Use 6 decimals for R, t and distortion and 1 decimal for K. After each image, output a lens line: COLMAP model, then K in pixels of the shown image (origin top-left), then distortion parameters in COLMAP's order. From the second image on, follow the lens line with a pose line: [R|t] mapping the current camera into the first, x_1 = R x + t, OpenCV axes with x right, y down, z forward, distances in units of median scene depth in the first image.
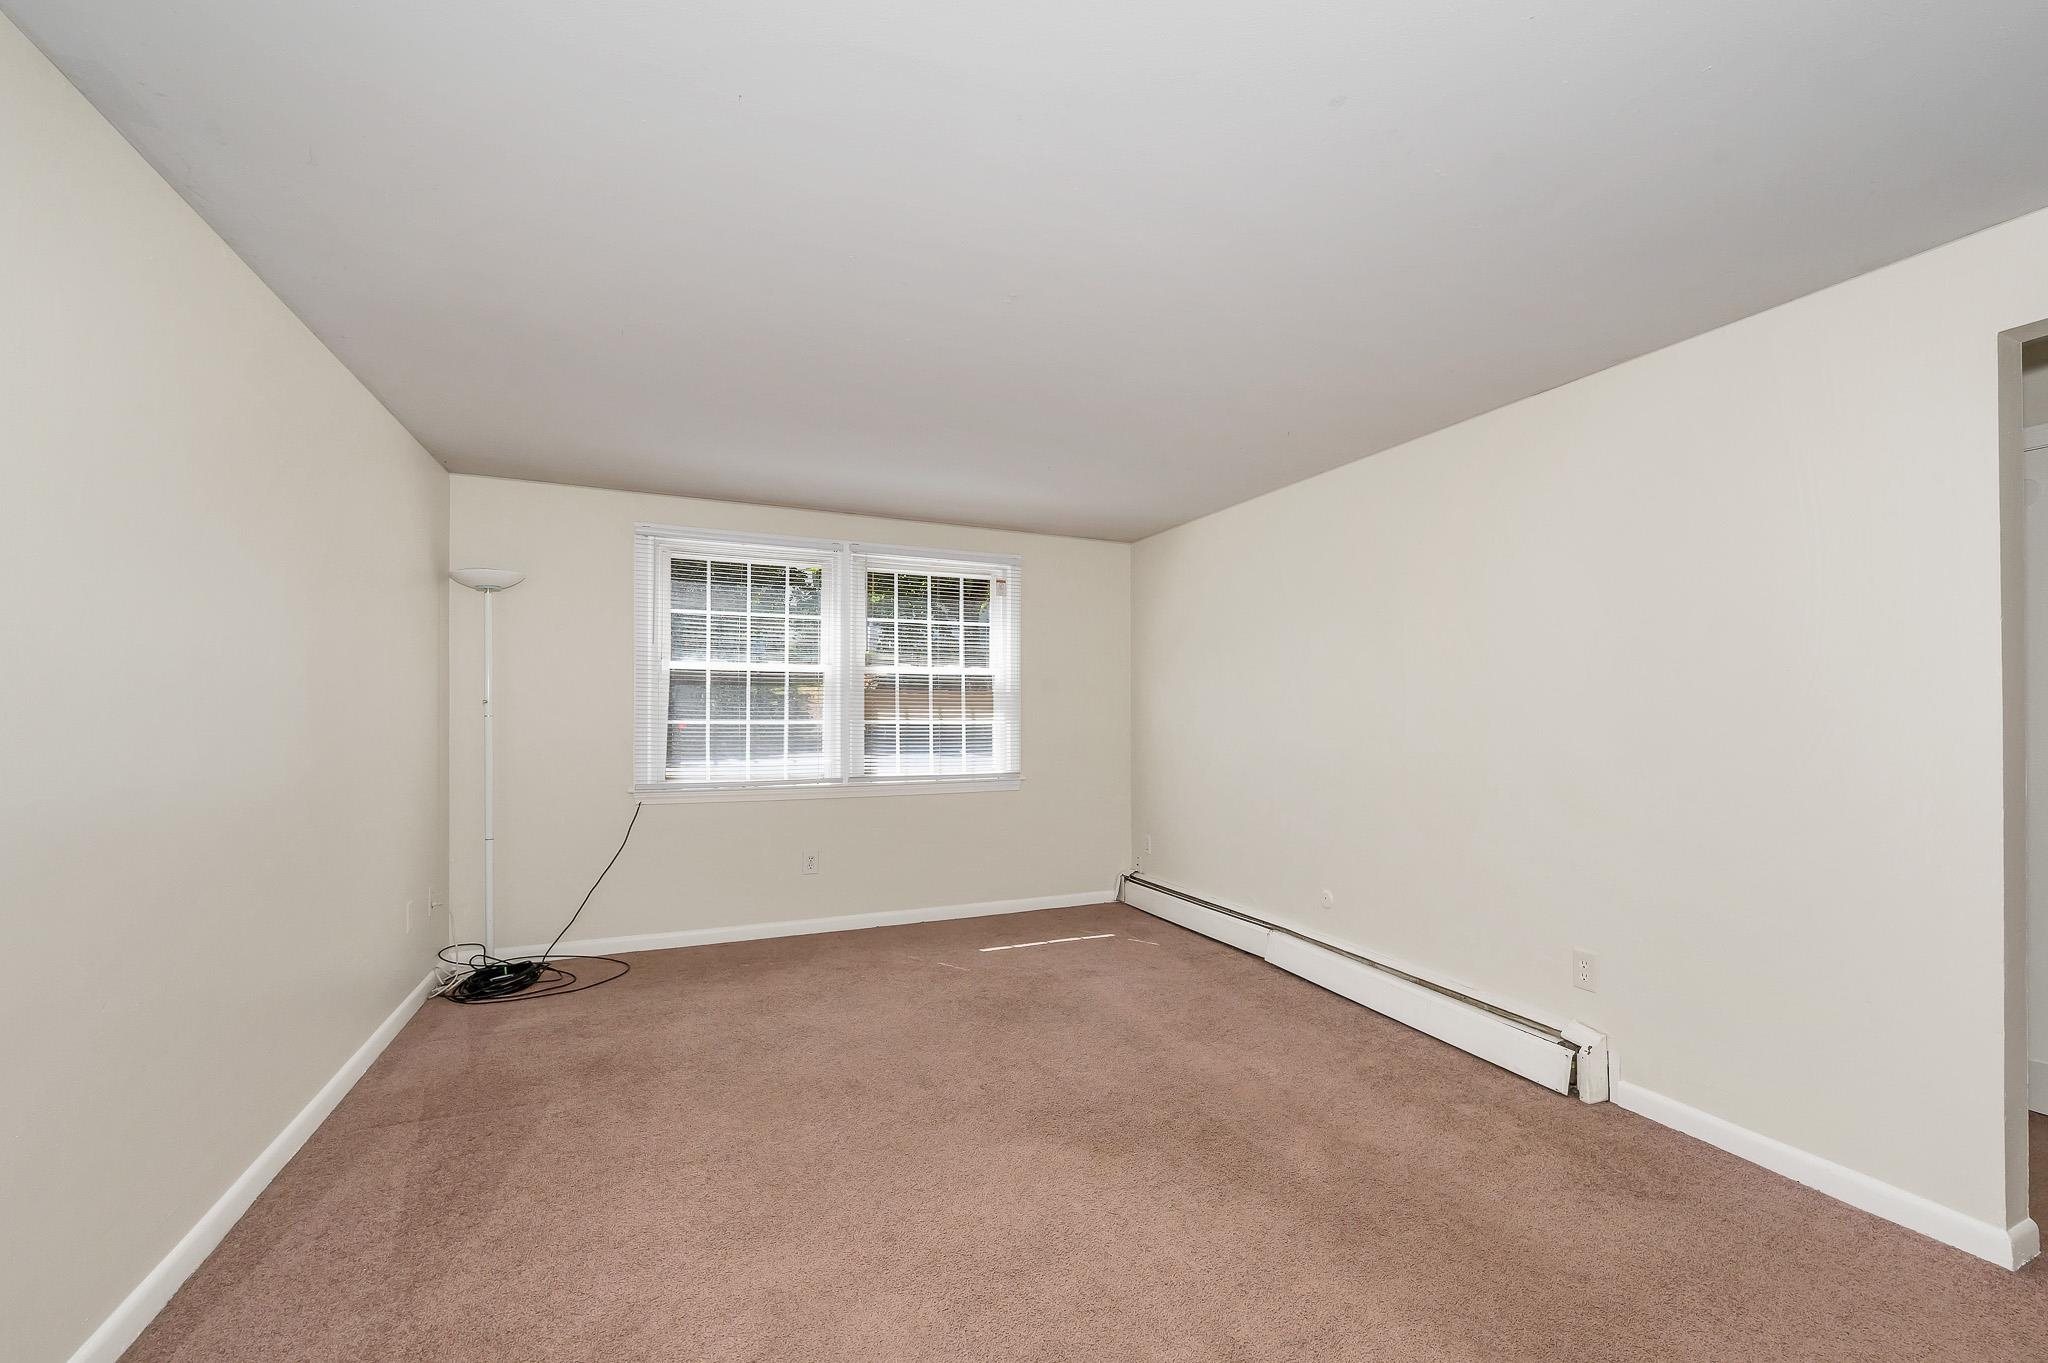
lens RADIAL K [[801.2, 0, 1025.5], [0, 801.2, 705.5], [0, 0, 1]] dist [-0.000046, 0.000017]
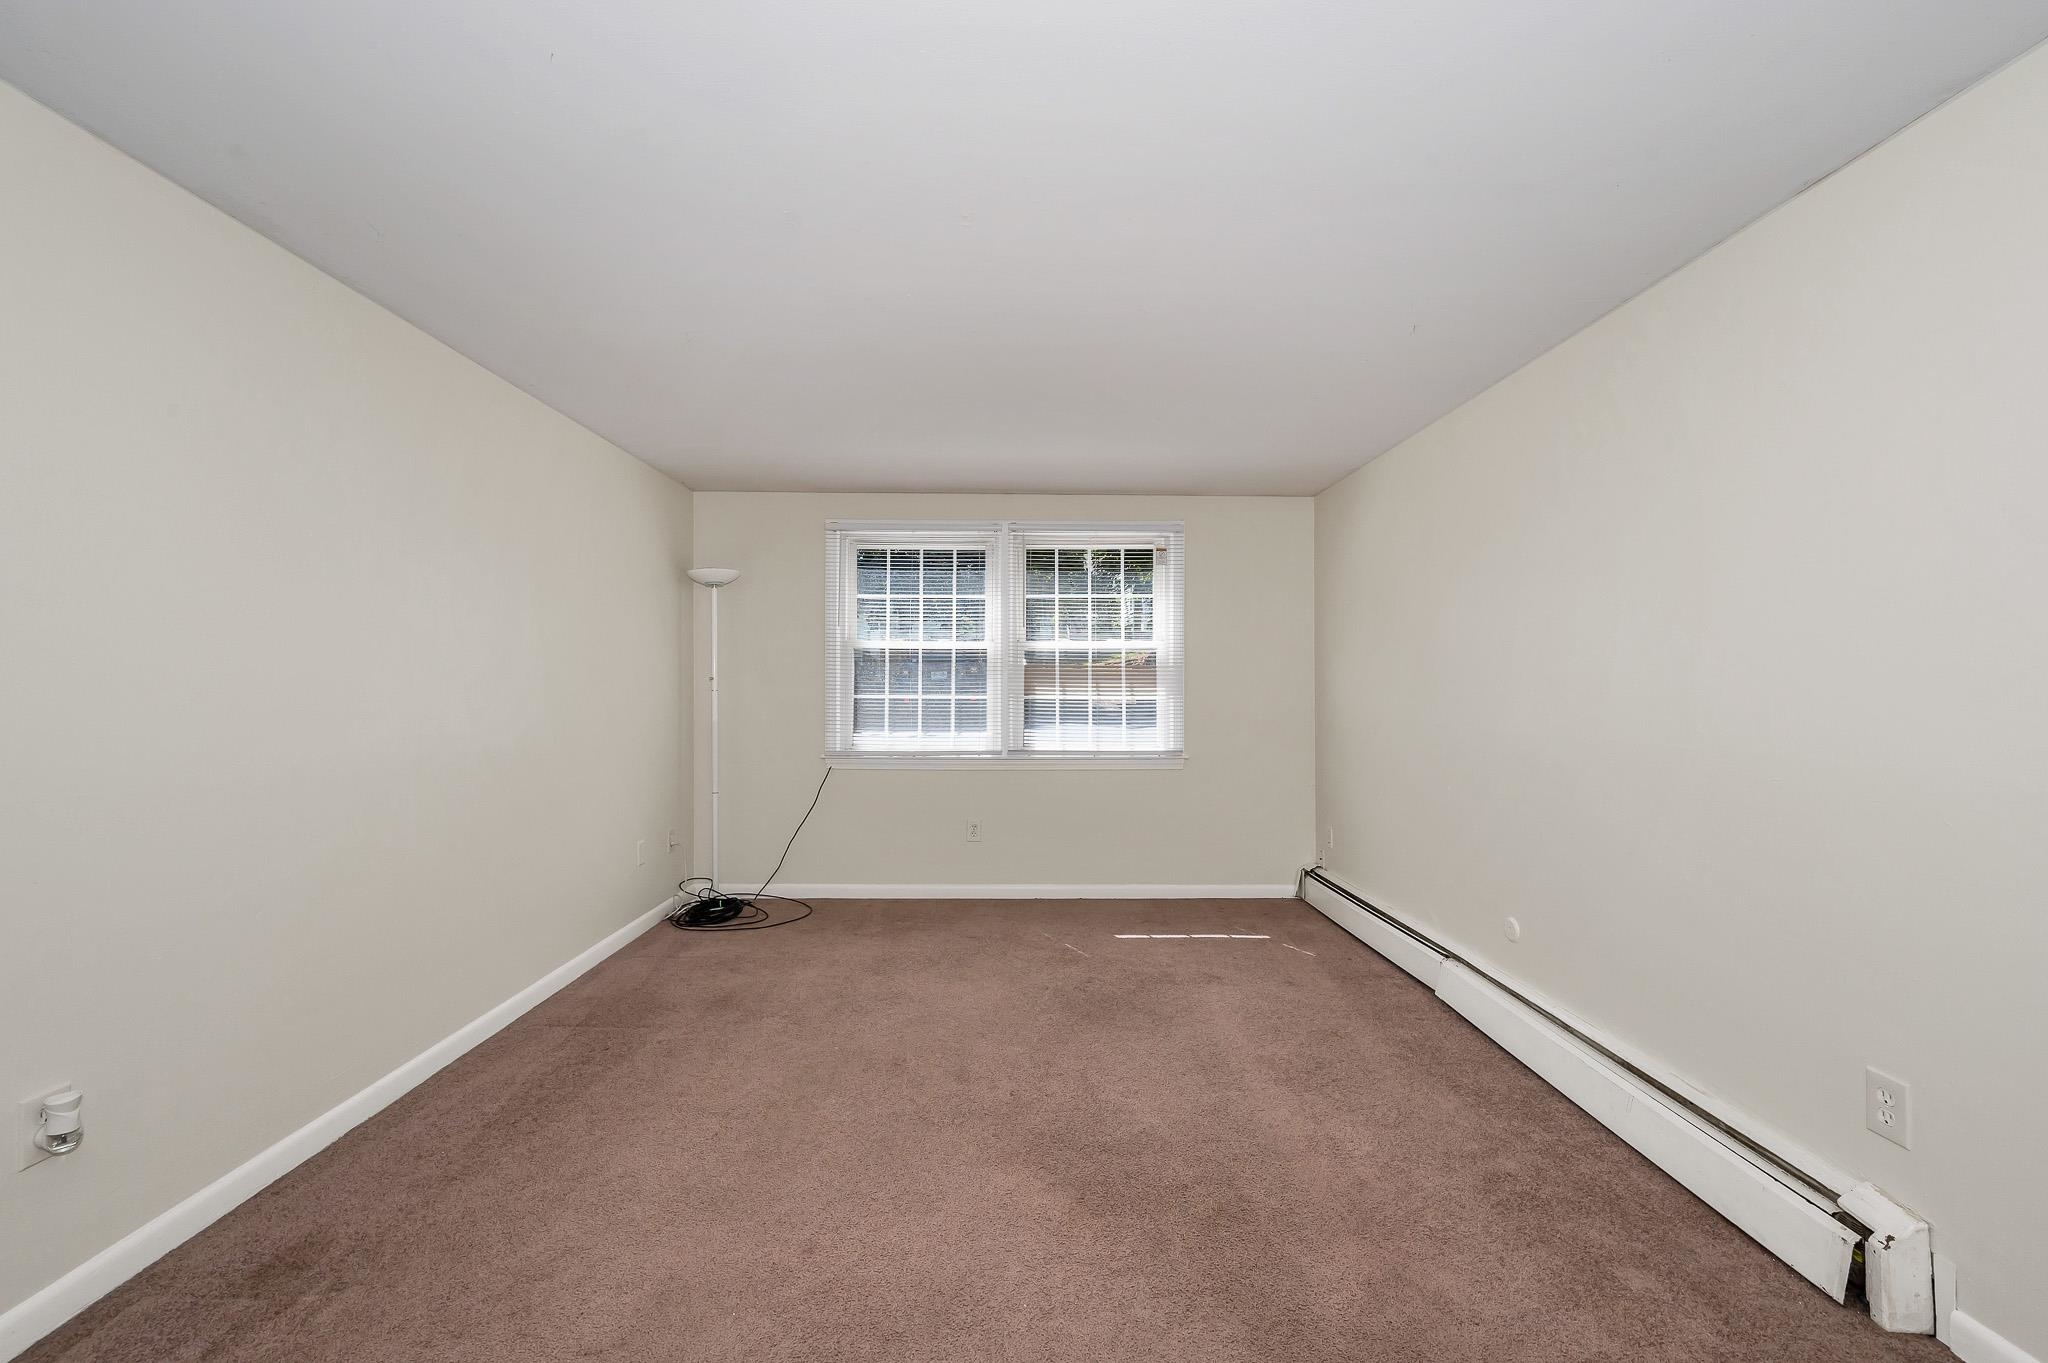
lens RADIAL K [[750.3, 0, 1024.0], [0, 750.3, 681.5], [0, 0, 1]] dist [-0.000417, 0.000129]
pose [[0.924789, -0.002805, -0.380471, 0.173342], [0.003942, 0.999990, 0.002208, -0.000871], [0.380461, -0.003542, 0.924790, 0.122487]]
